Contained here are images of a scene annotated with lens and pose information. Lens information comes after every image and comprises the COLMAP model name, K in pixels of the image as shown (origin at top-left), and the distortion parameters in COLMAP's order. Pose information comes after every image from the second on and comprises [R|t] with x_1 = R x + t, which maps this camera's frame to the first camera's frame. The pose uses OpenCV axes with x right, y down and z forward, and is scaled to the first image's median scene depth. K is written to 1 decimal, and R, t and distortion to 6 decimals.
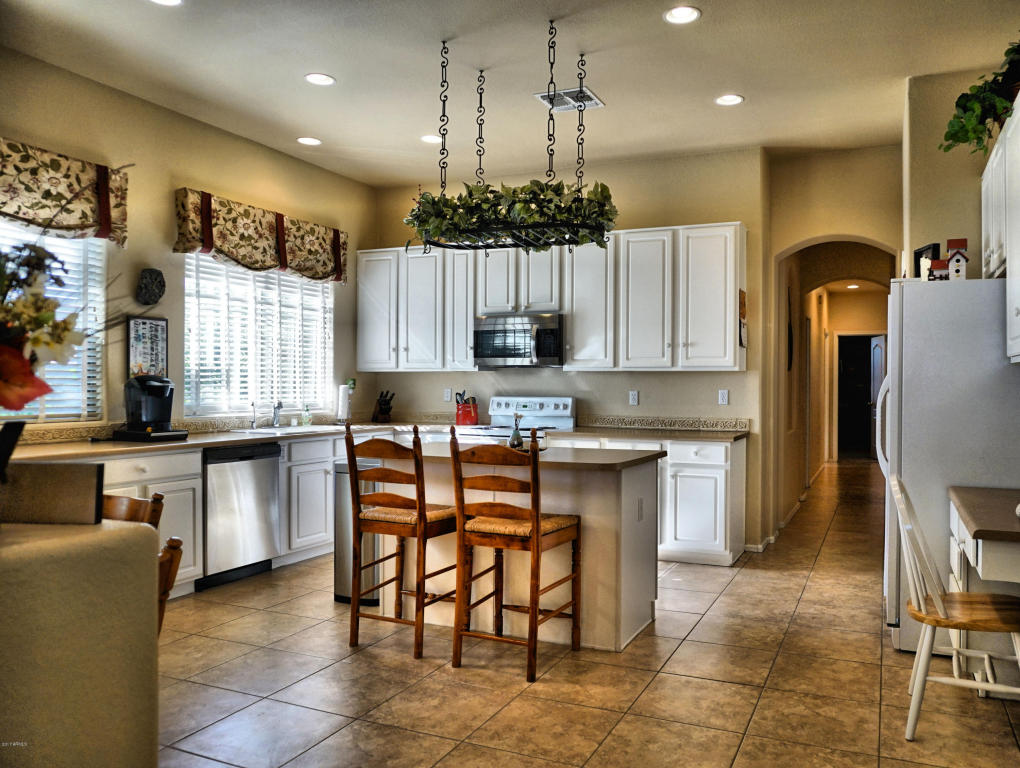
lens RADIAL K [[790.4, 0, 509.0], [0, 790.4, 380.4], [0, 0, 1]] dist [-0.002097, 0.008705]
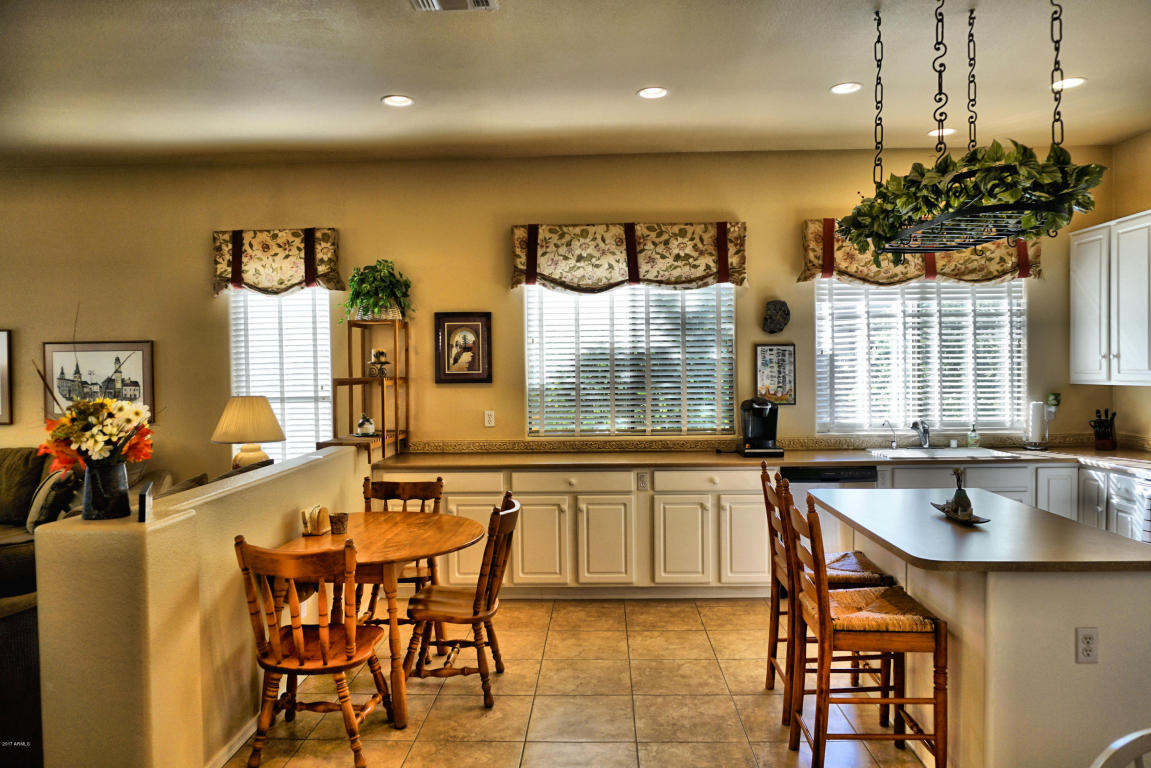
lens RADIAL K [[764.3, 0, 571.4], [0, 764.3, 383.8], [0, 0, 1]] dist [-0.047182, 0.029568]
pose [[0.388144, 0.004231, -0.921589, 0.430796], [0.023623, 0.999615, 0.014538, -0.046562], [0.921296, -0.027413, 0.387895, 0.315811]]
